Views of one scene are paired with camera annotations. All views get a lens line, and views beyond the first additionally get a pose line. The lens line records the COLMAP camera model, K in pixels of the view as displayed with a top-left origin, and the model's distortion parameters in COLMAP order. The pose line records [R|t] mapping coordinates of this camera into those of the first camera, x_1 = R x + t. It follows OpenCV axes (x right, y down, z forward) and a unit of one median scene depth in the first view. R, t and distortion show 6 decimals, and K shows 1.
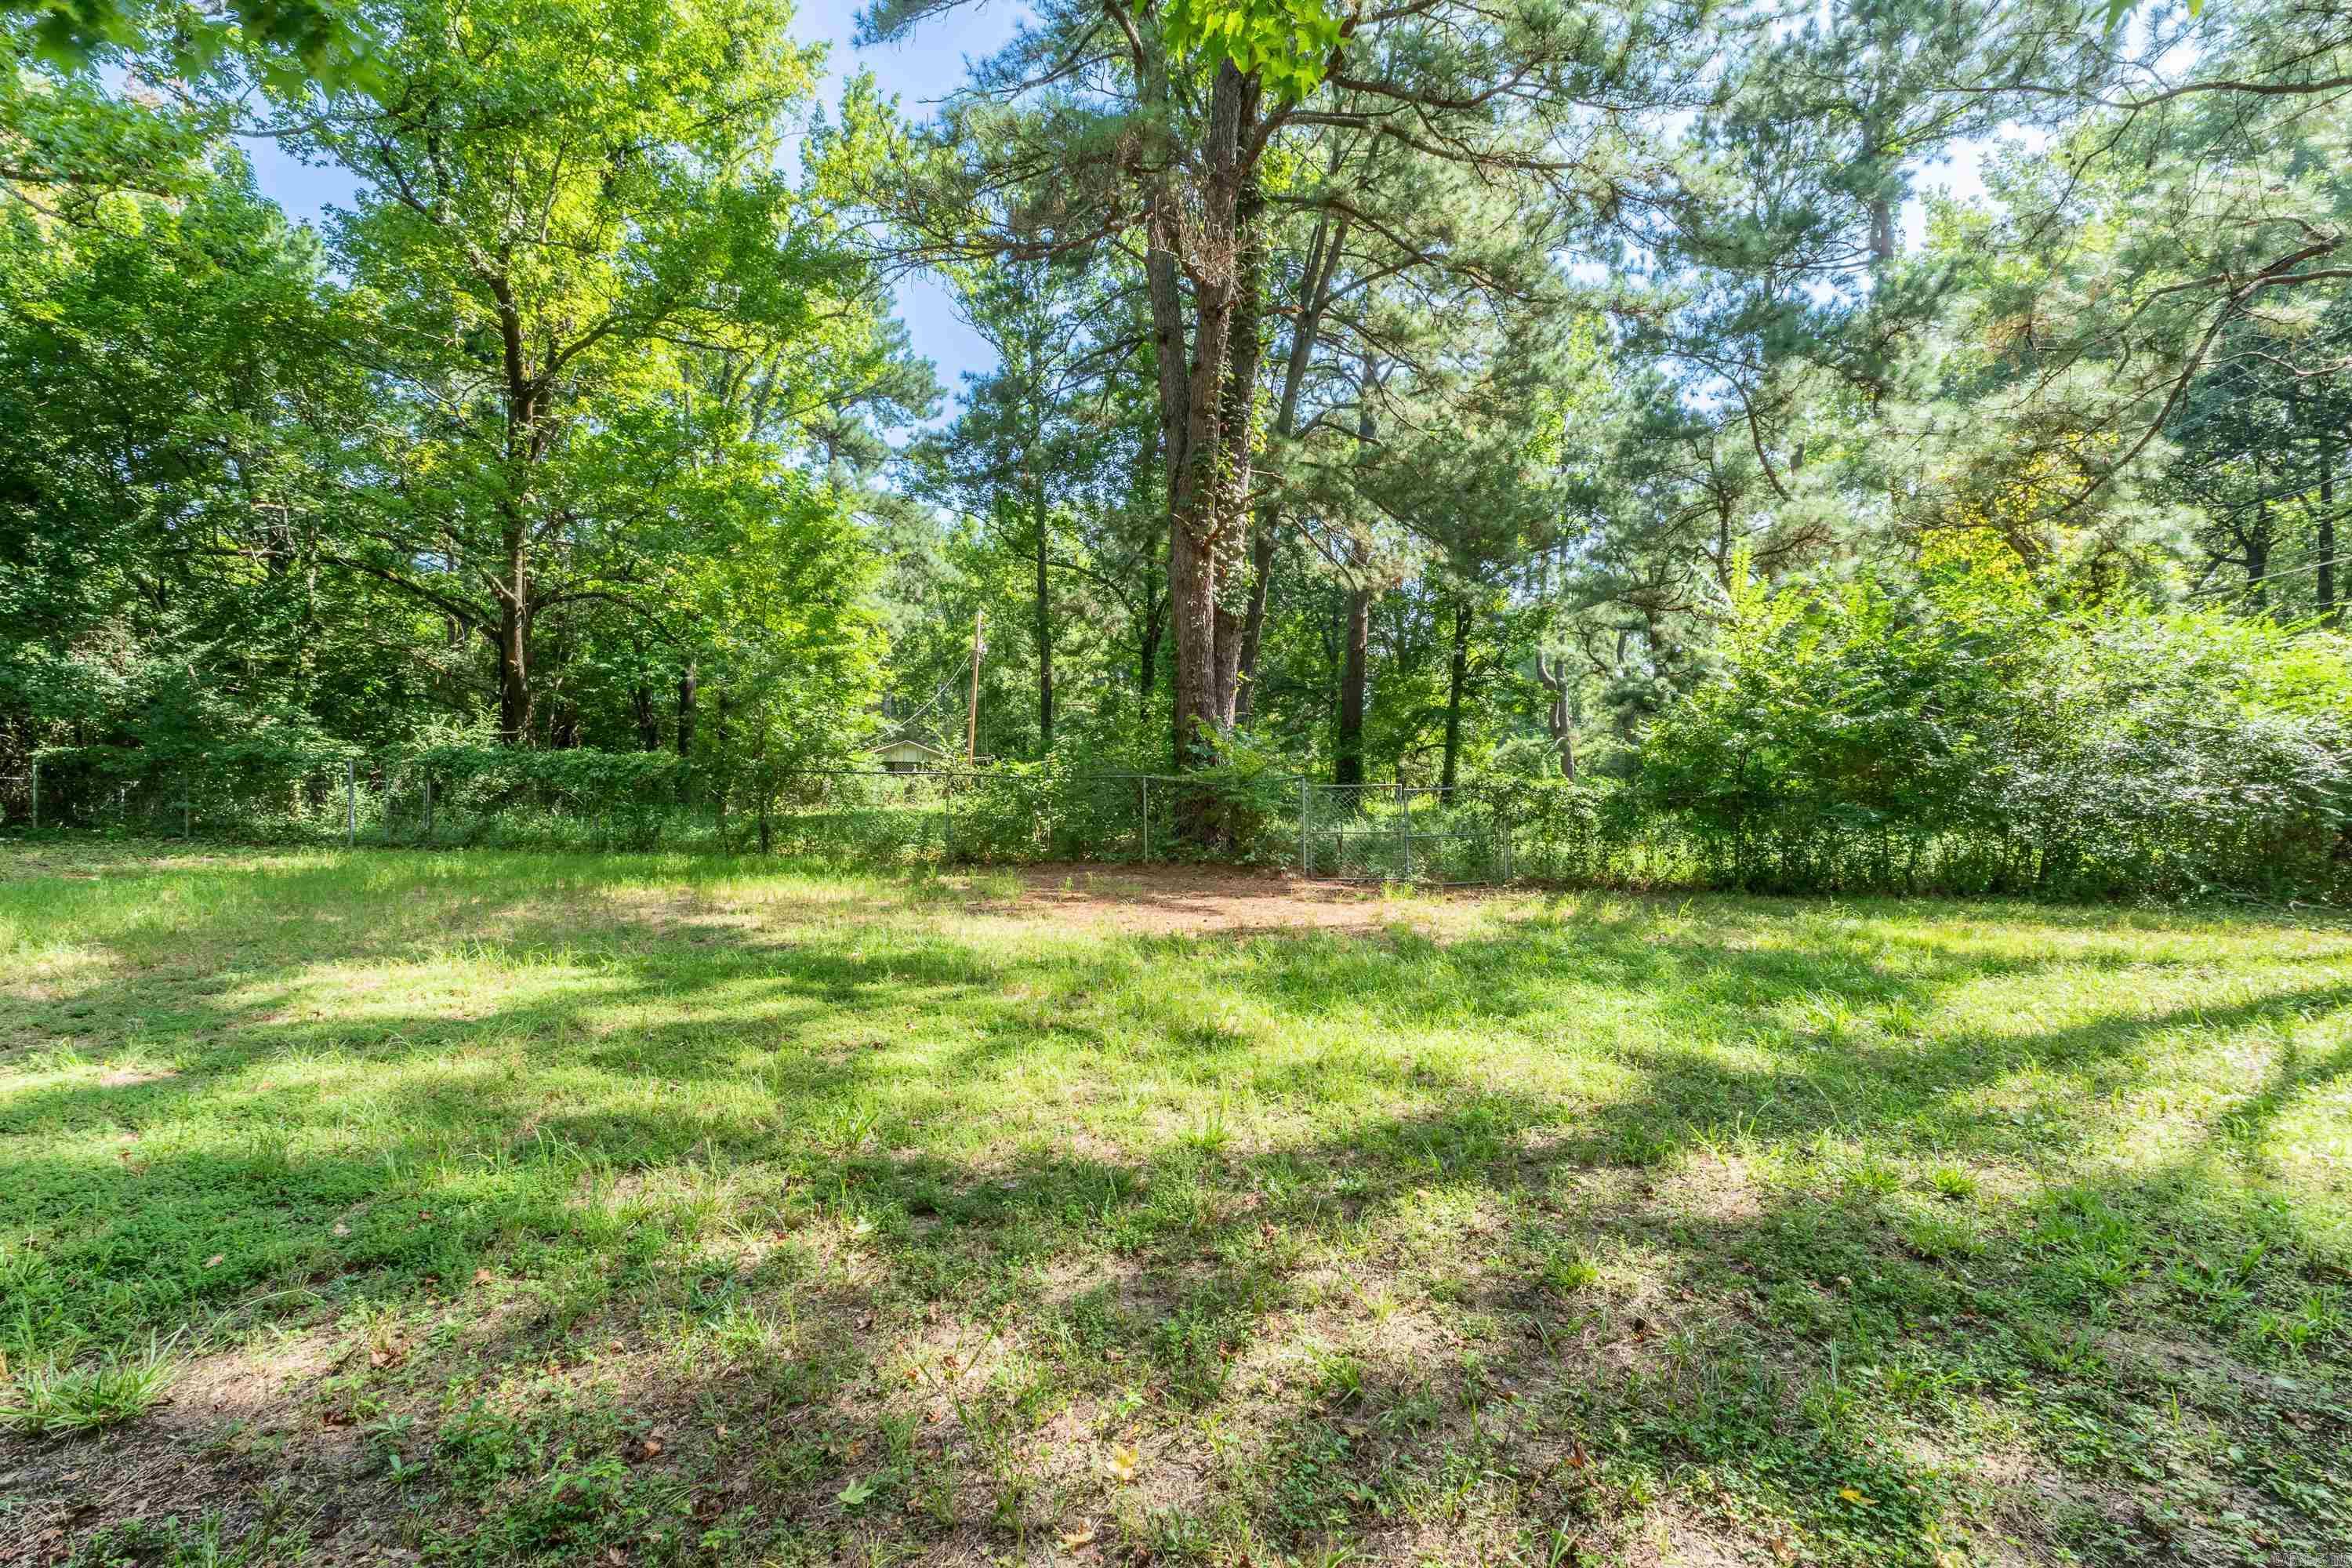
lens RADIAL K [[1003.6, 0, 1175.0], [0, 1003.6, 783.3], [0, 0, 1]] dist [-0.002429, -0.002556]
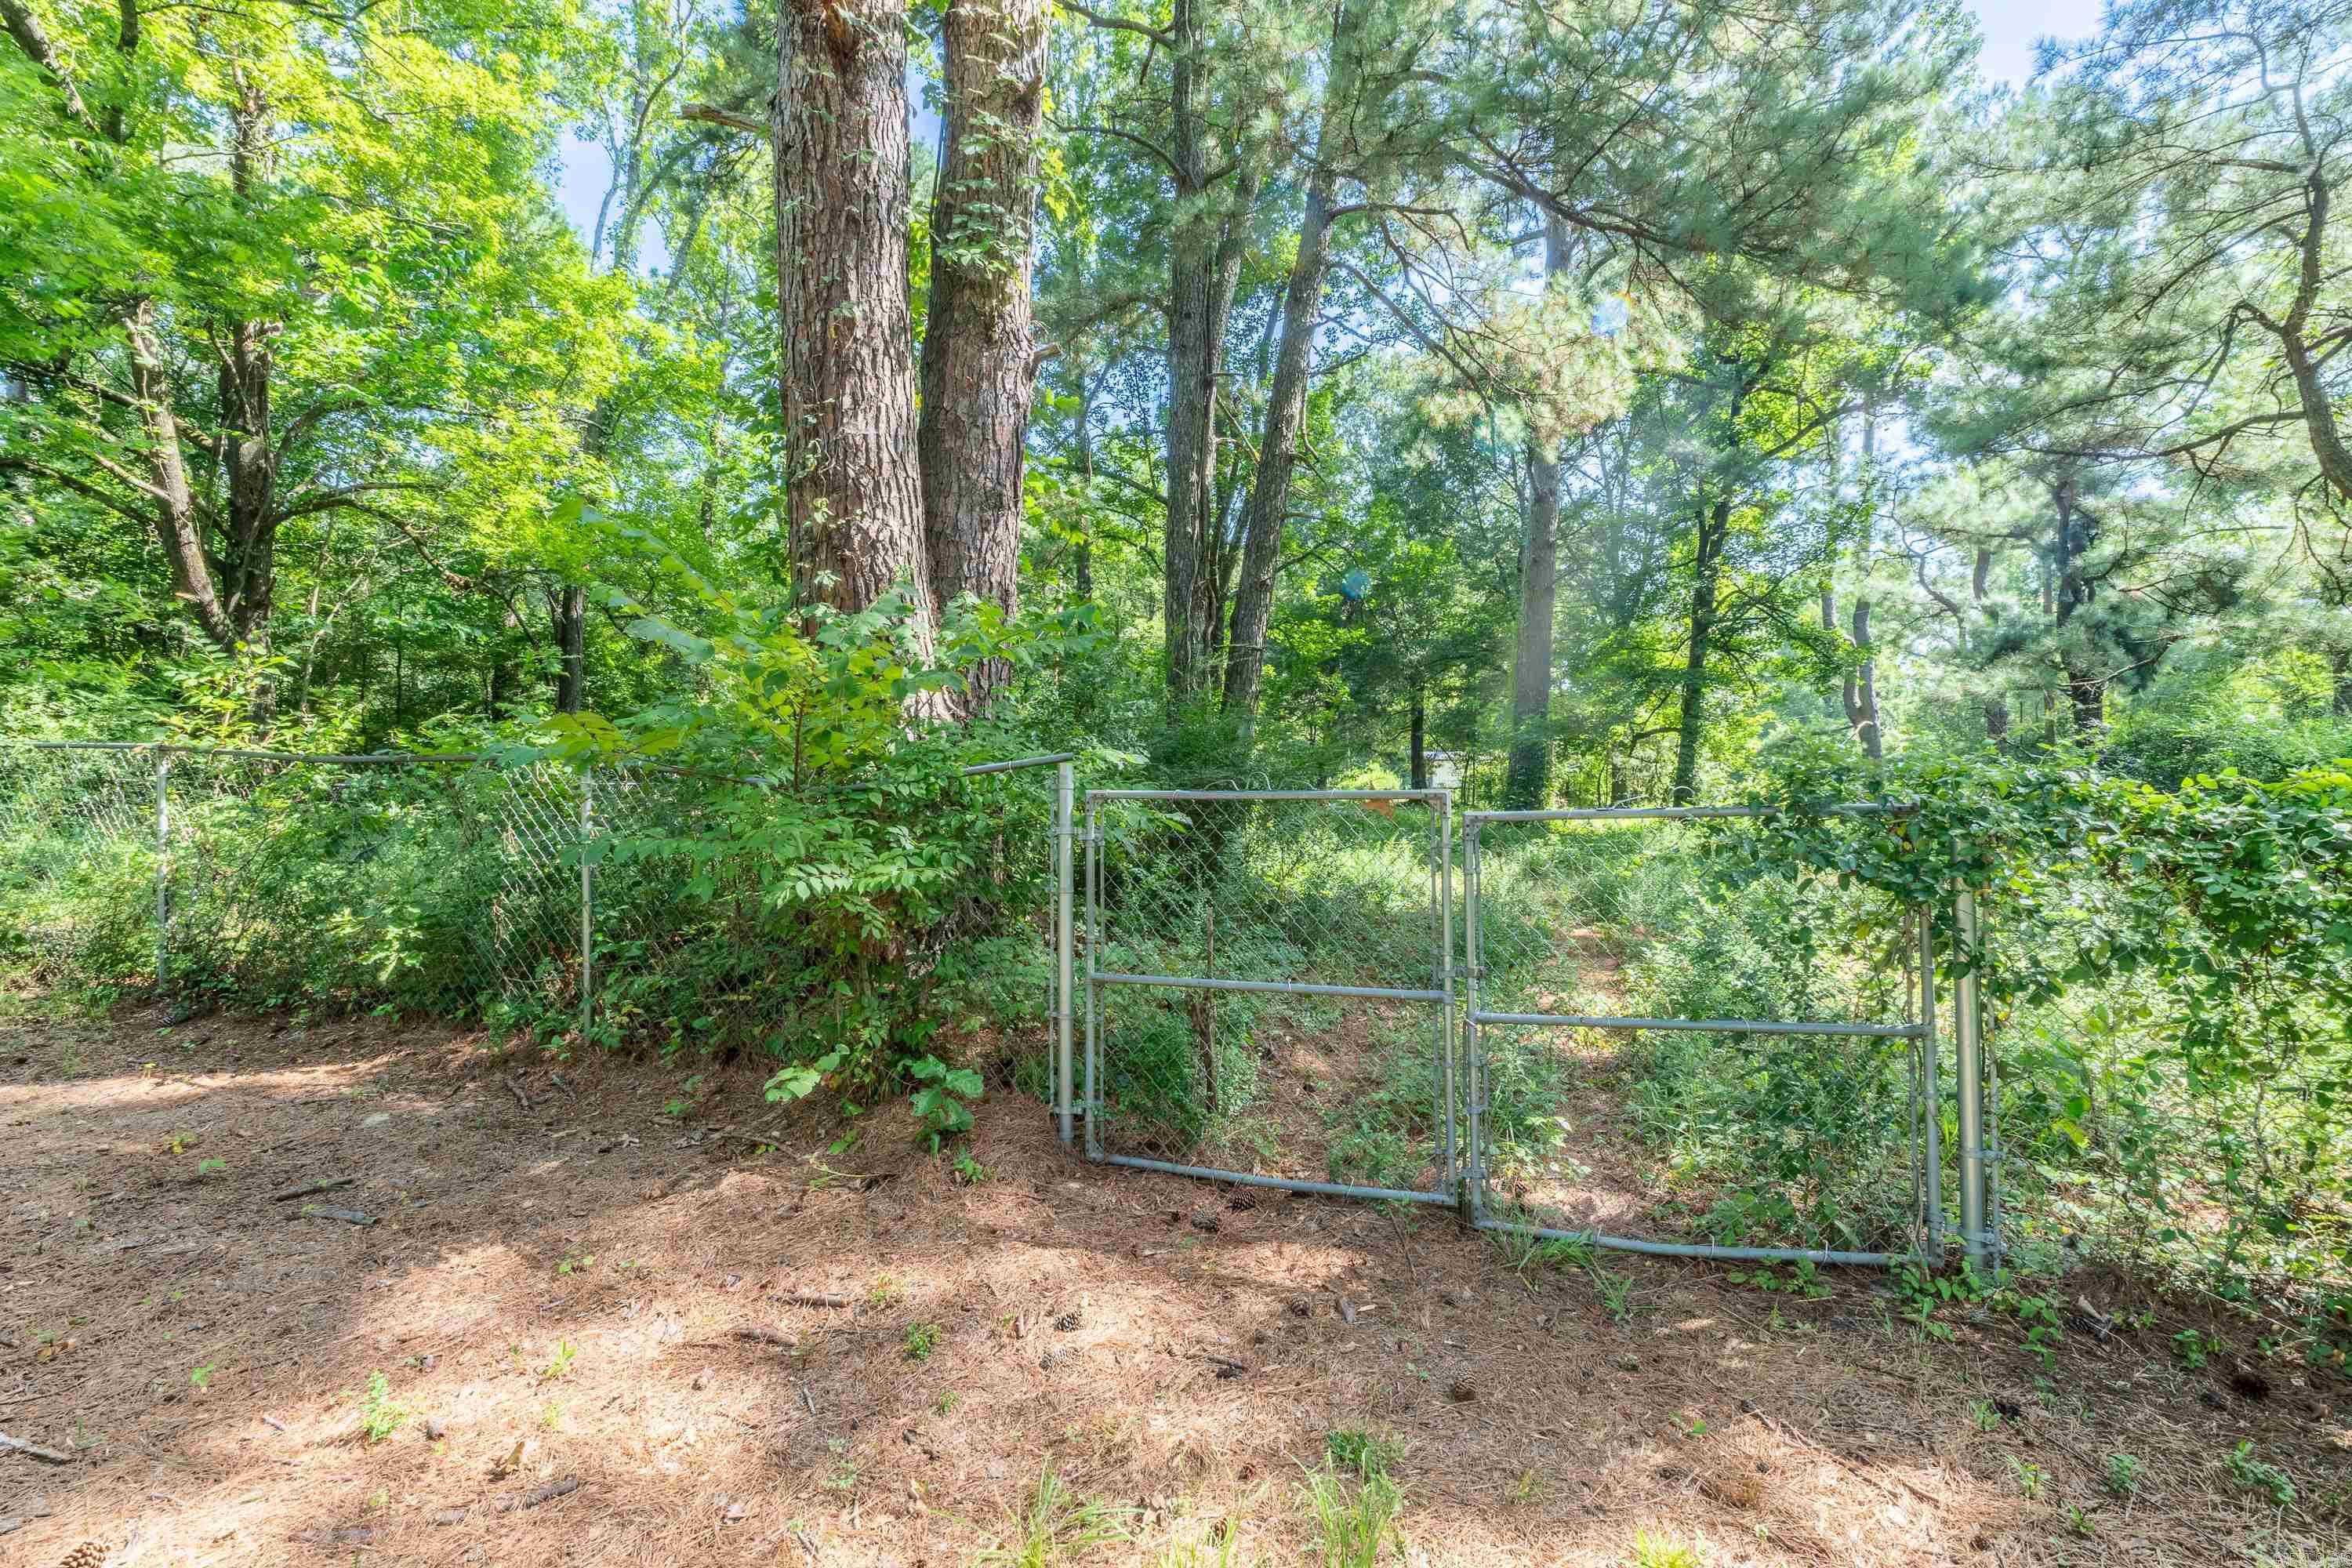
lens RADIAL K [[1003.6, 0, 1177.6], [0, 1003.6, 780.4], [0, 0, 1]] dist [-0.002429, -0.002556]
pose [[0.979548, 0.003031, -0.201187, 0.081289], [-0.003731, 0.999988, -0.003100, -0.001464], [0.201176, 0.003787, 0.979548, 0.297688]]
